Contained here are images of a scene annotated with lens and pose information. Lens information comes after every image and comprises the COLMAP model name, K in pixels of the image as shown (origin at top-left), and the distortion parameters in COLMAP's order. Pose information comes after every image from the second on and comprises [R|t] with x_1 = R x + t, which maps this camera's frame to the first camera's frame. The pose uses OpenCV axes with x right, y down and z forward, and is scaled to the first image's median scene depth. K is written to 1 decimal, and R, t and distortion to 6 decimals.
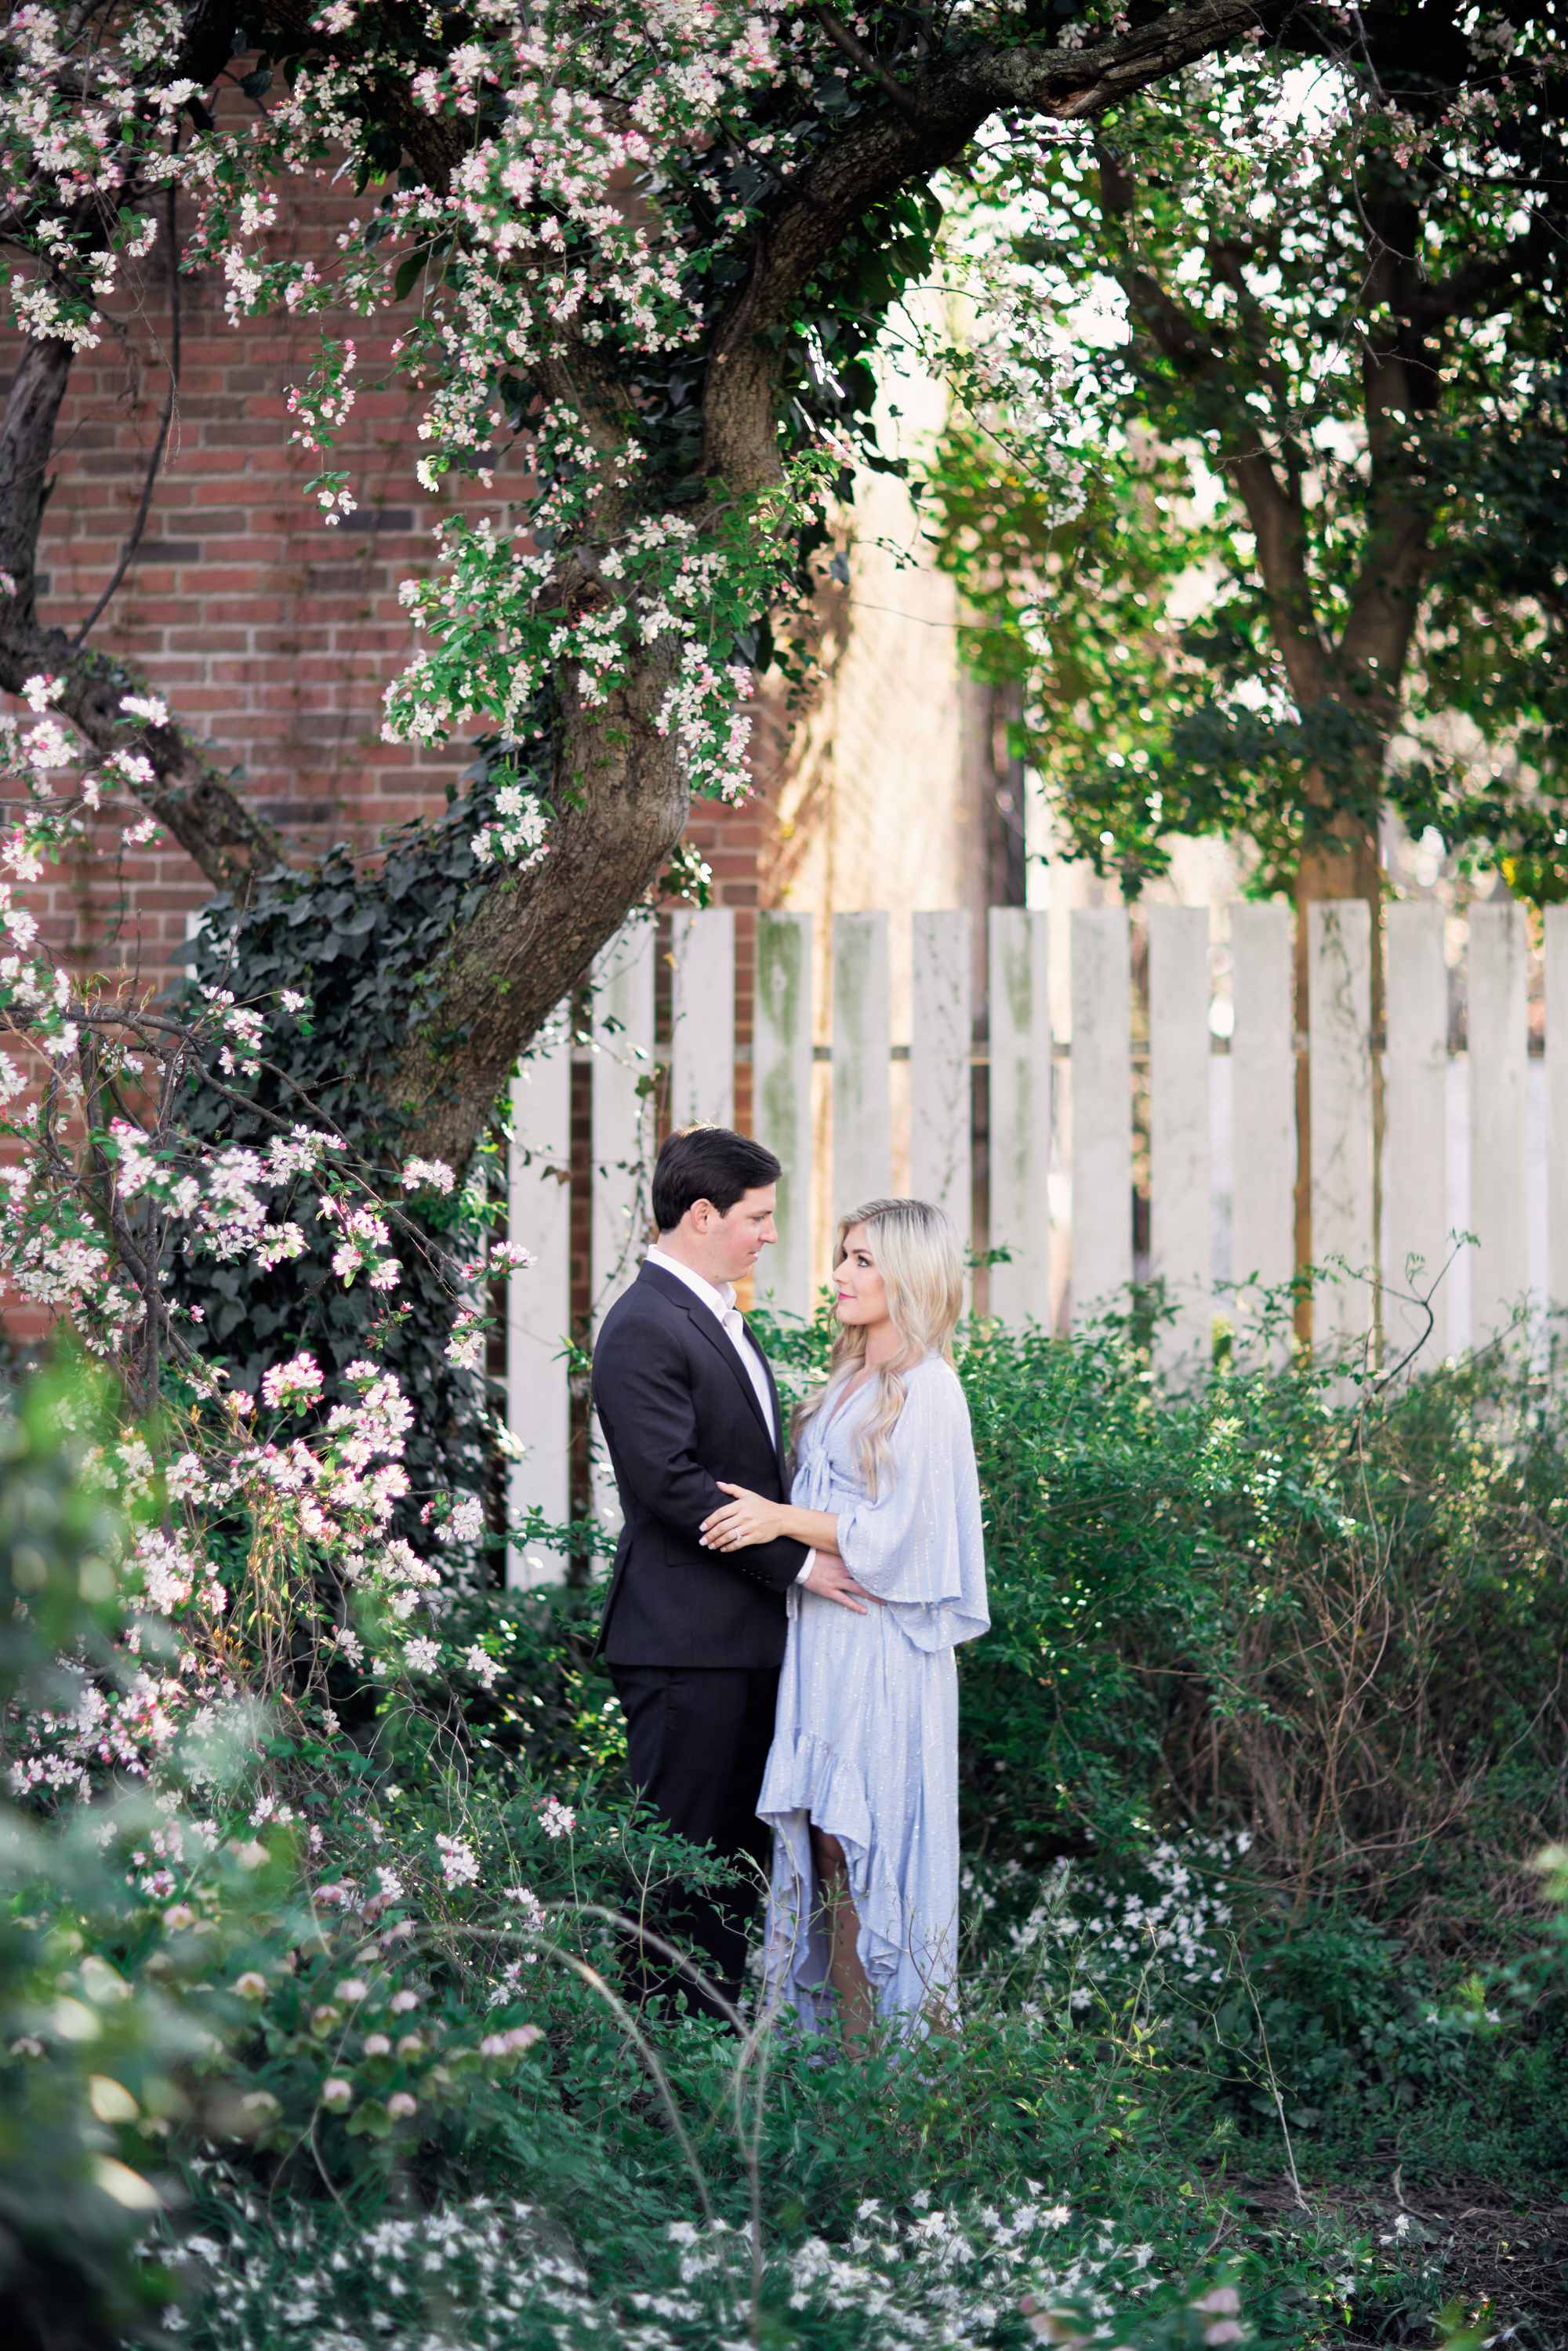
lens RADIAL K [[5479.3, 0, 784.0], [0, 5479.3, 1175.5], [0, 0, 1]] dist [-0.137121, -0.206613]
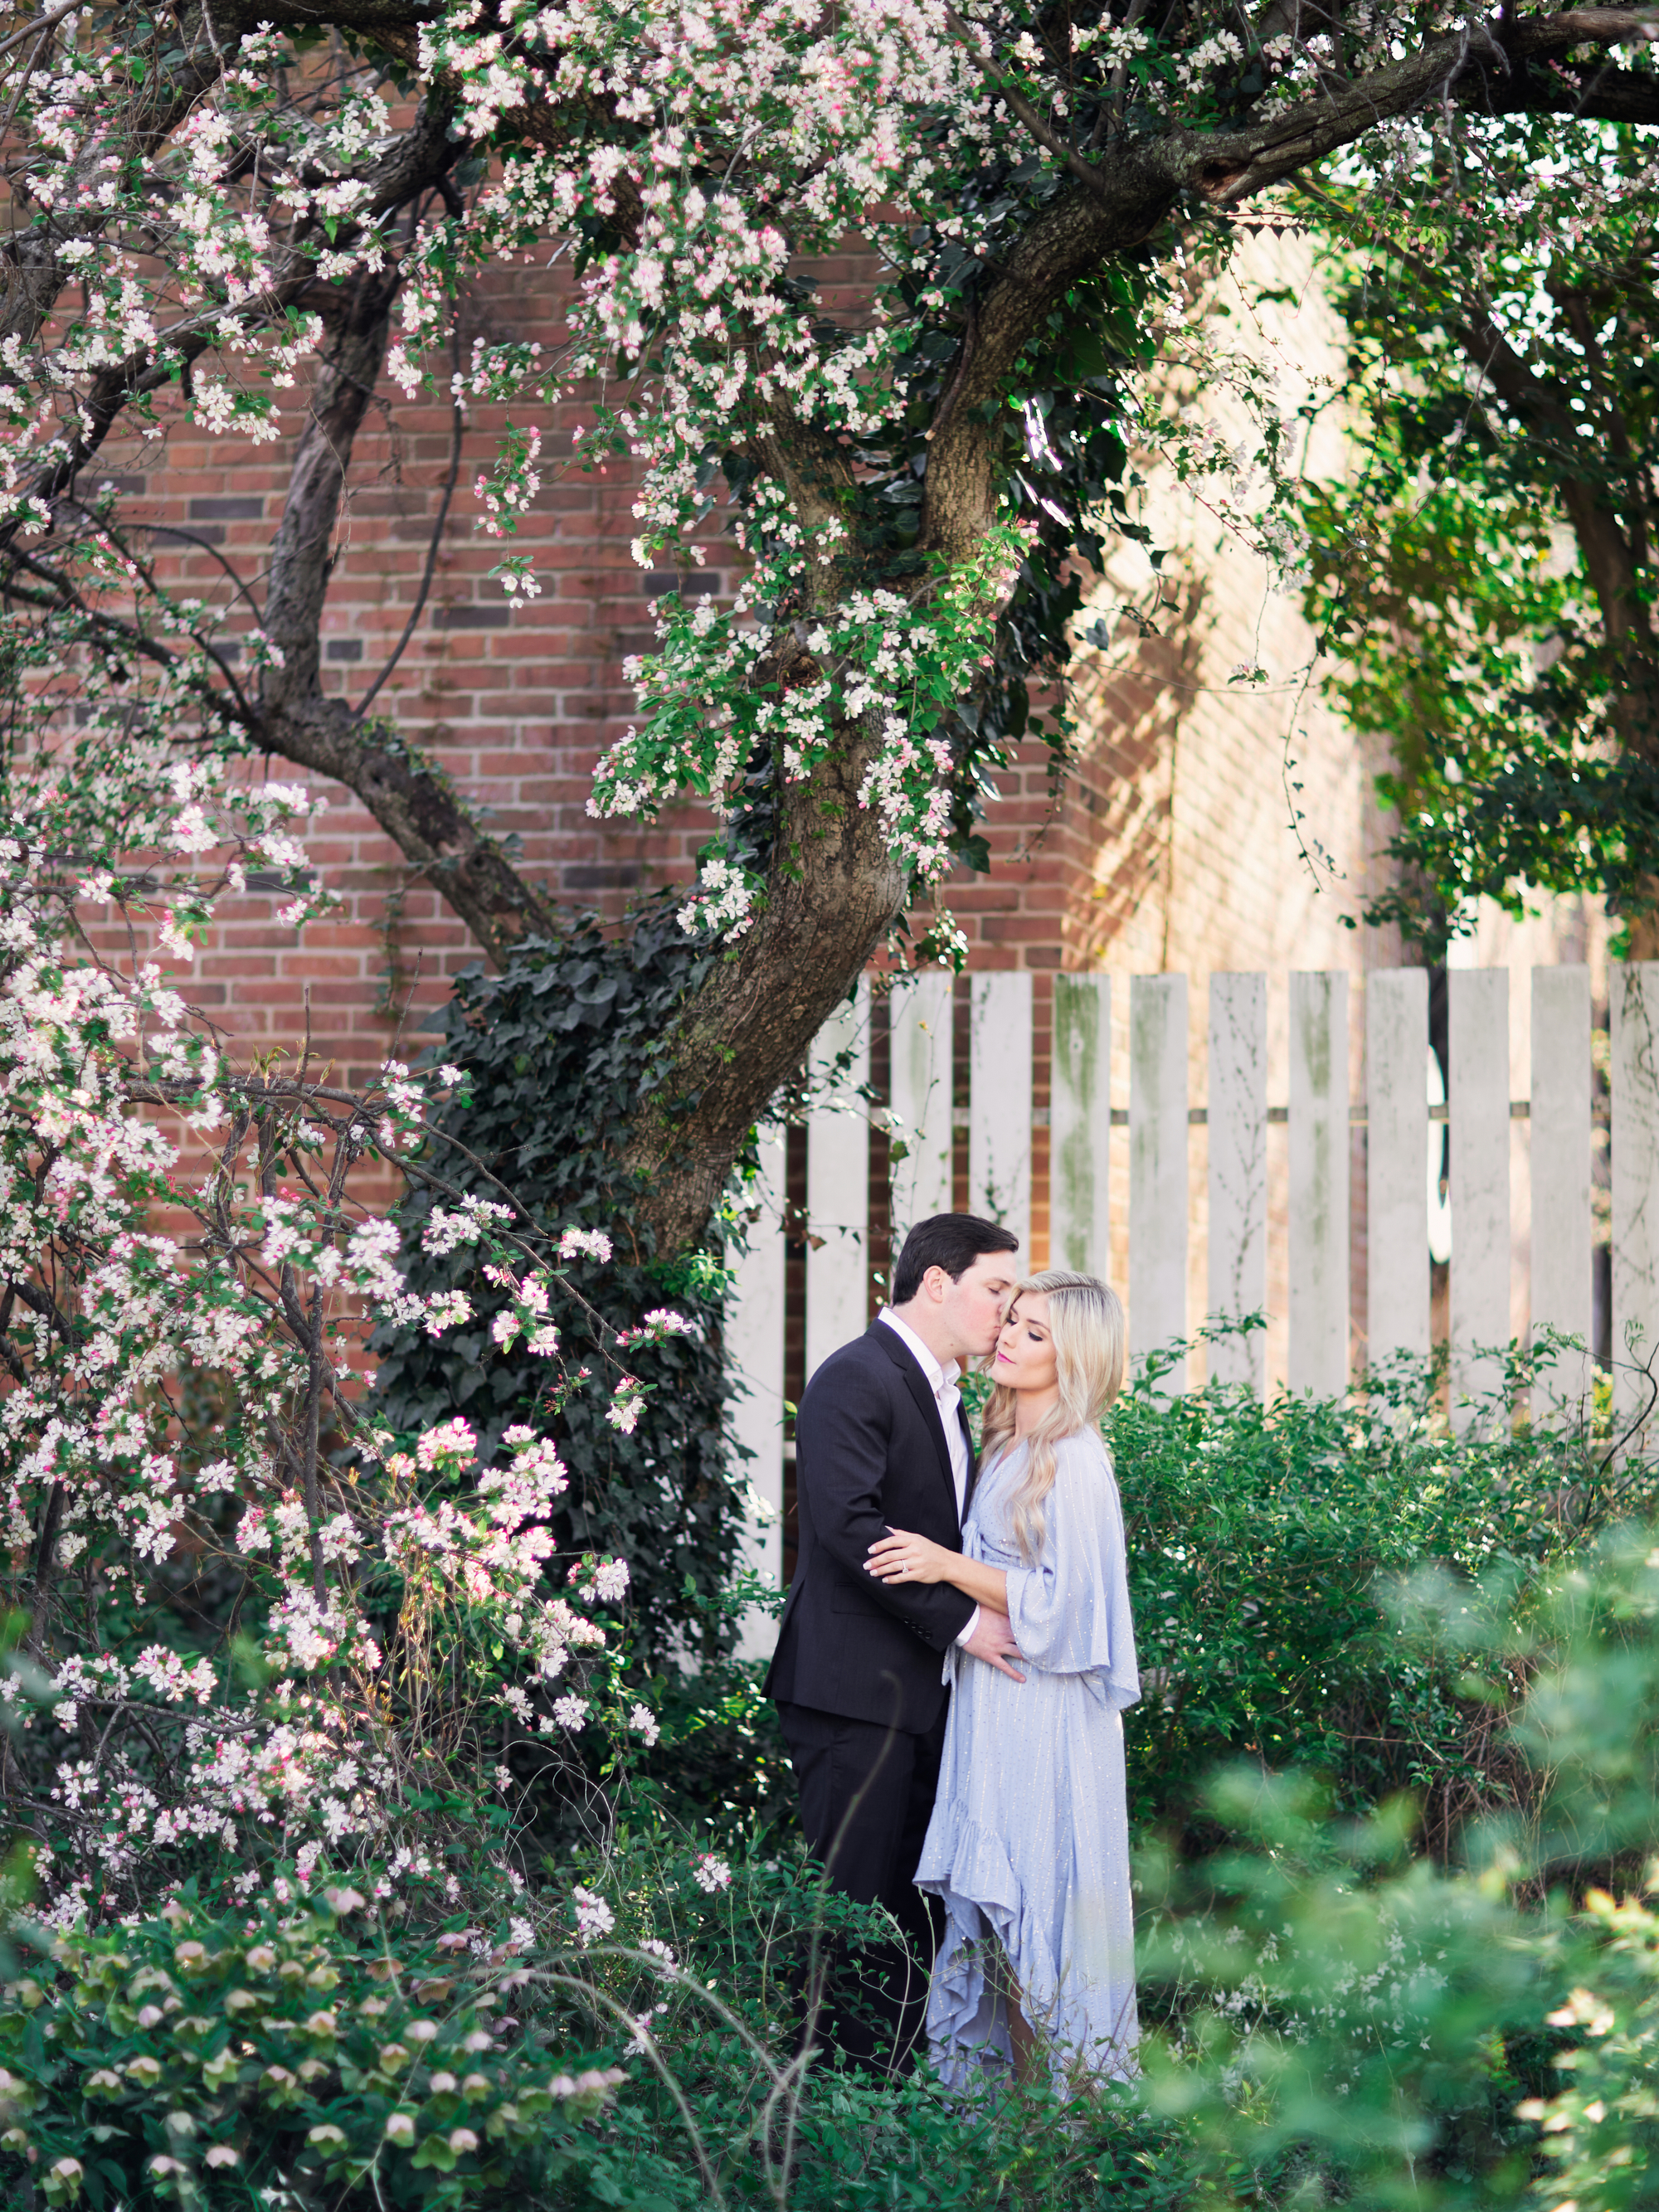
lens RADIAL K [[5791.7, 0, 829.5], [0, 5791.7, 1106.0], [0, 0, 1]] dist [-0.102079, -0.781067]
pose [[0.994828, -0.001722, -0.101560, 0.083334], [-0.000408, 0.999781, -0.020943, -0.003002], [0.101574, 0.020876, 0.994609, -0.068657]]
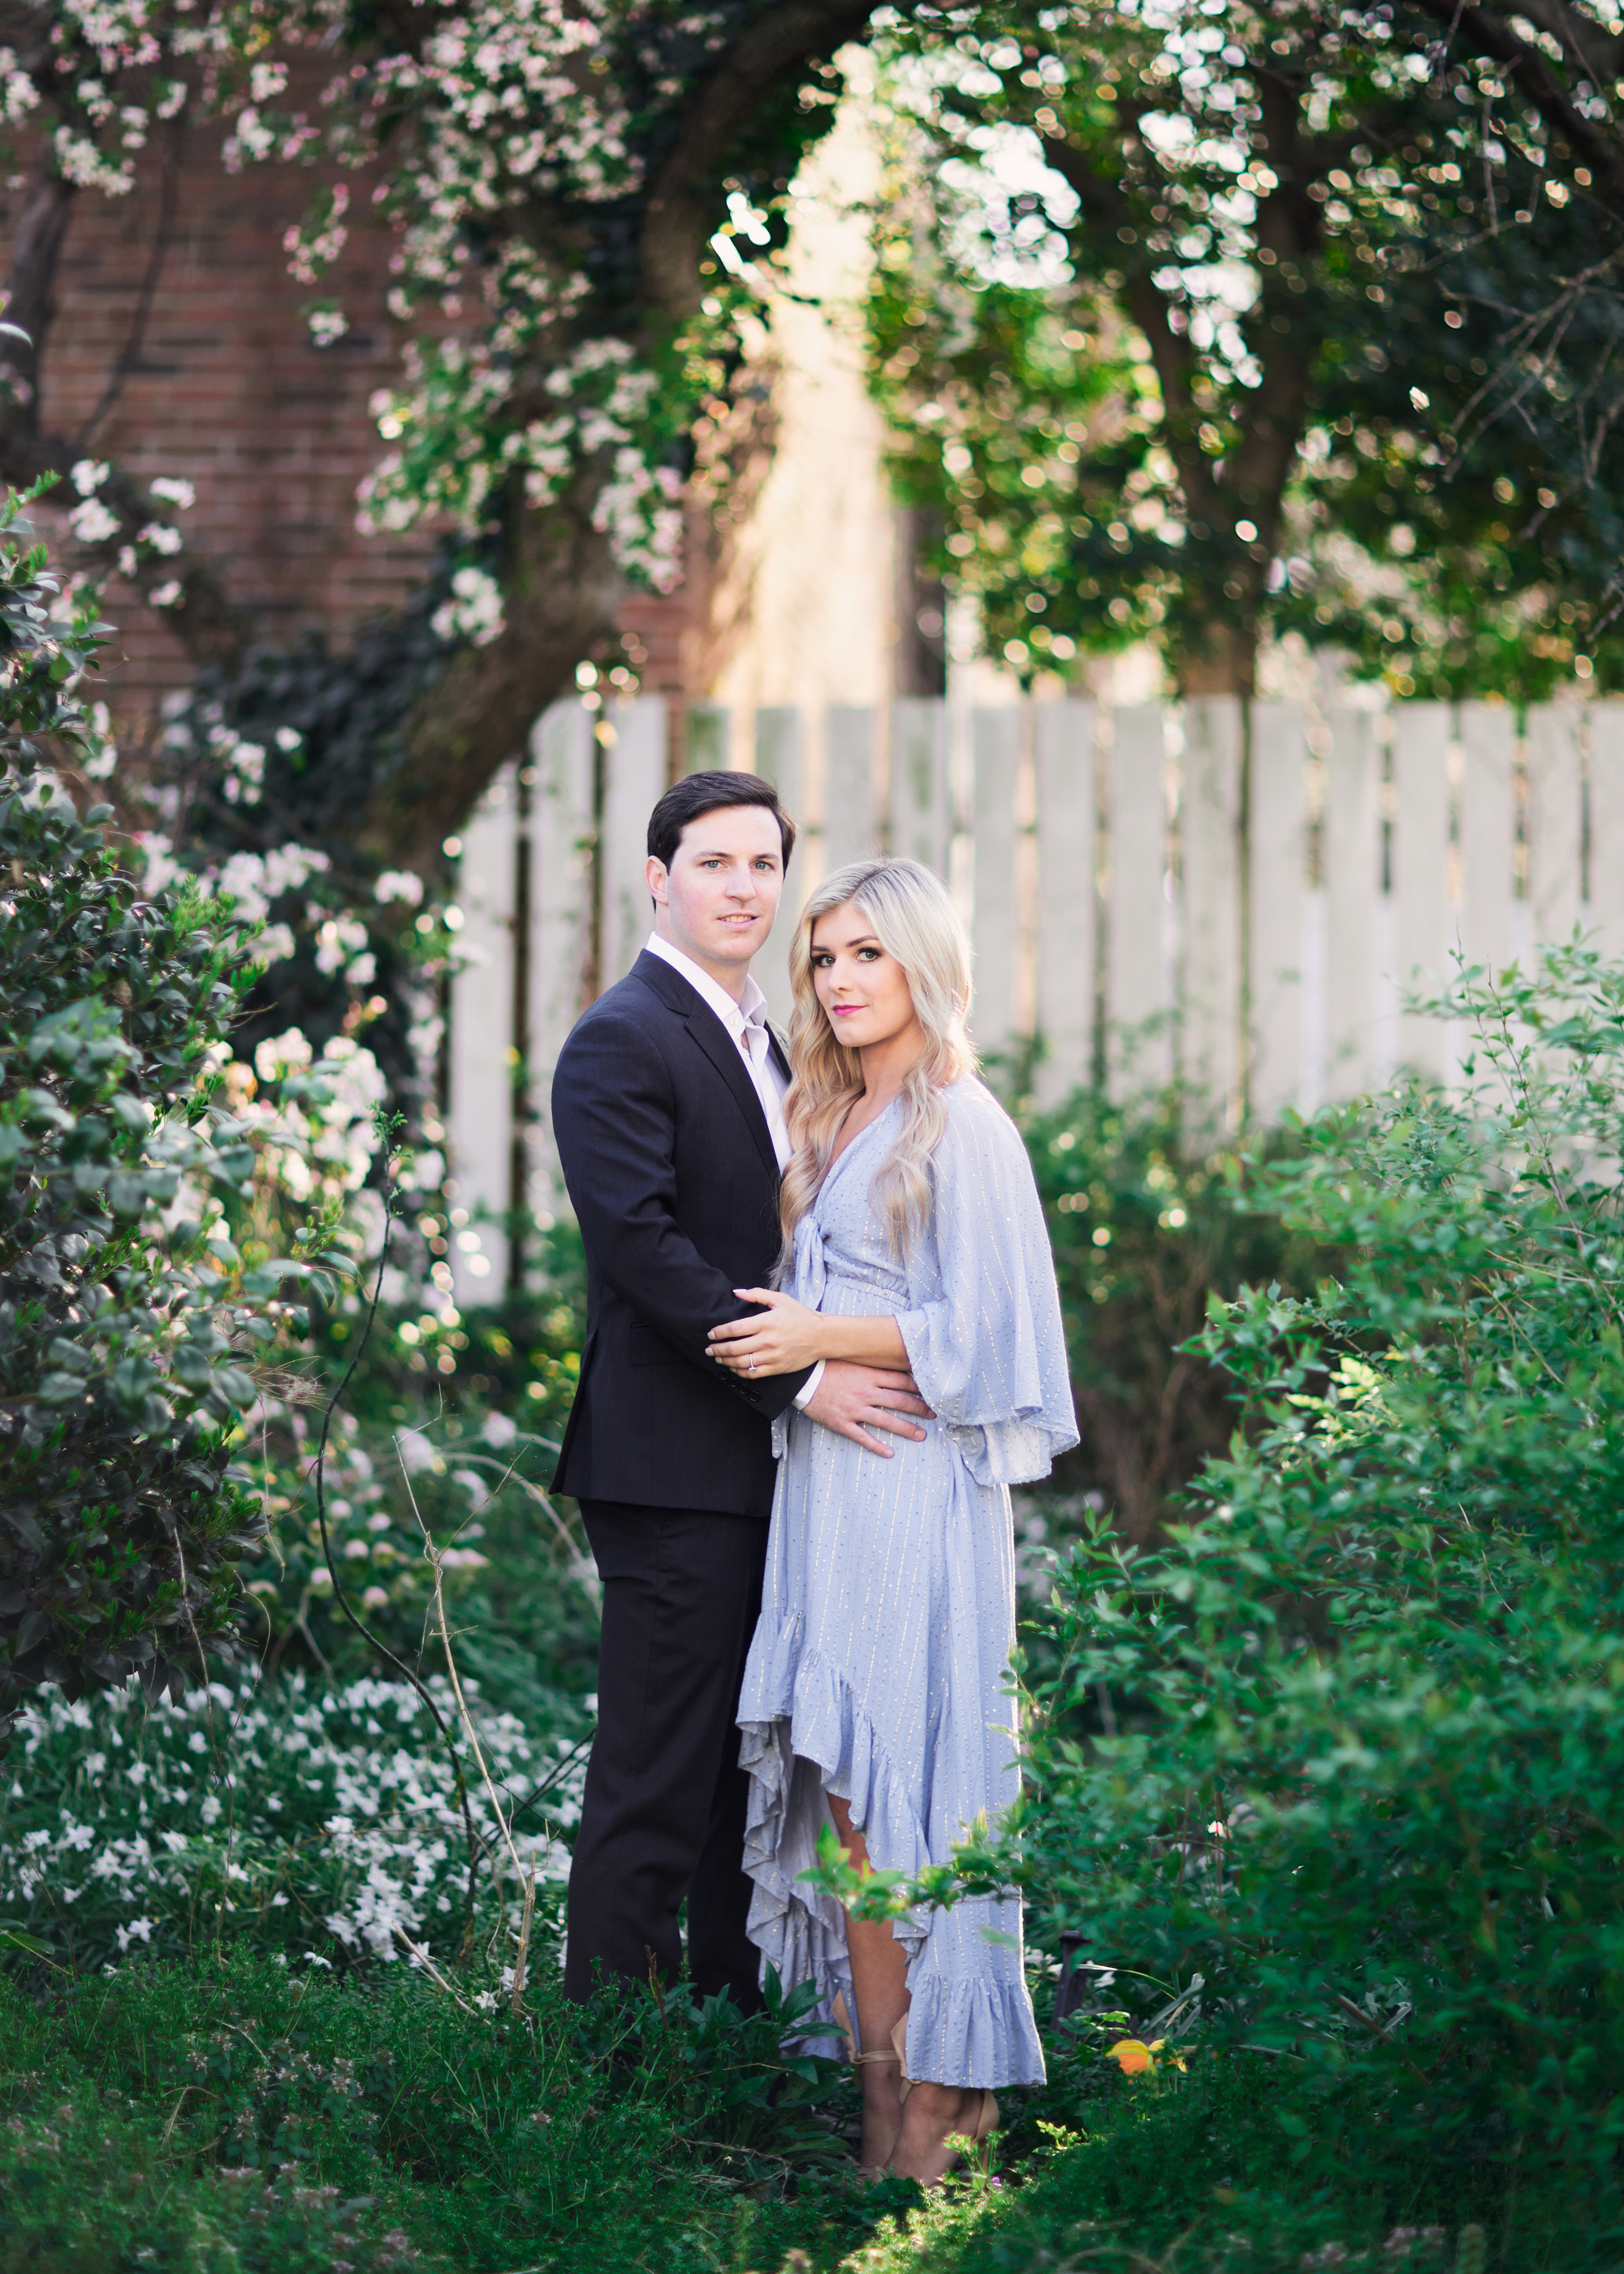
lens RADIAL K [[6006.4, 0, 812.7], [0, 6006.4, 1015.0], [0, 0, 1]] dist [-0.104982, -0.372712]
pose [[0.999808, 0.014258, 0.013414, 0.007534], [-0.014124, 0.999850, -0.010011, 0.036483], [-0.013555, 0.009820, 0.999860, -0.287028]]
